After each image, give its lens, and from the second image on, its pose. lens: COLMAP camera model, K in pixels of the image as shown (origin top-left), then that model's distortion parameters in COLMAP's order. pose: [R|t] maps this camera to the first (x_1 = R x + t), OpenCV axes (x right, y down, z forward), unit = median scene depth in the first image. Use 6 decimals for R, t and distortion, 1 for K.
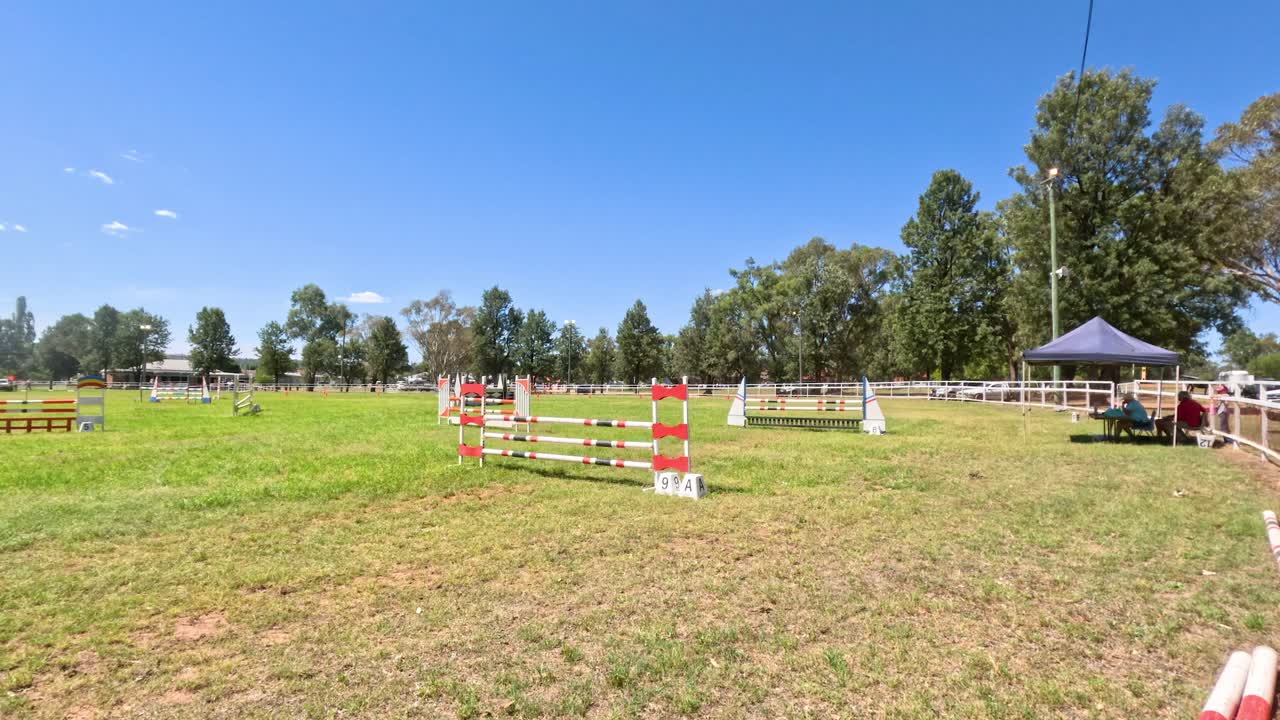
lens RADIAL K [[701.7, 0, 640.0], [0, 701.7, 360.0], [0, 0, 1]] dist [0.000909, -0.031575]
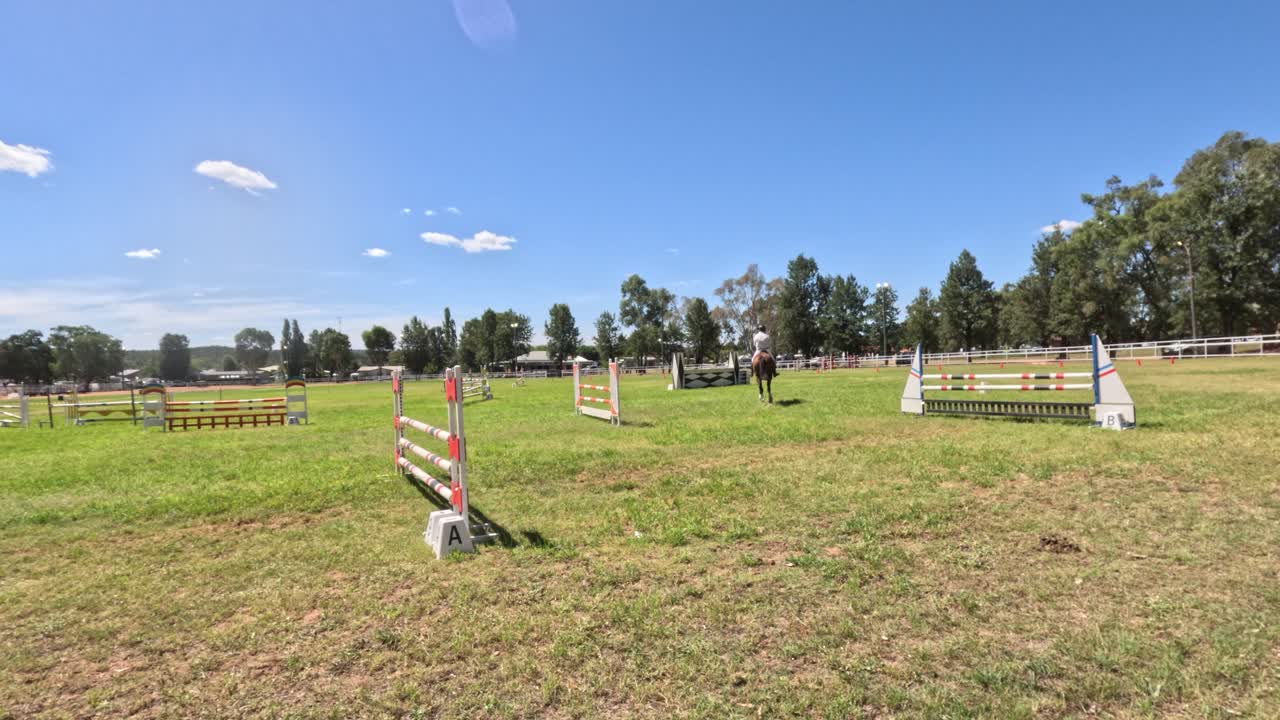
lens RADIAL K [[701.7, 0, 640.0], [0, 701.7, 360.0], [0, 0, 1]] dist [0.000909, -0.031575]
pose [[0.858240, -0.045952, -0.511187, 0.087750], [0.065044, 0.997691, 0.019518, 0.002815], [0.509110, -0.050001, 0.859248, 0.083587]]
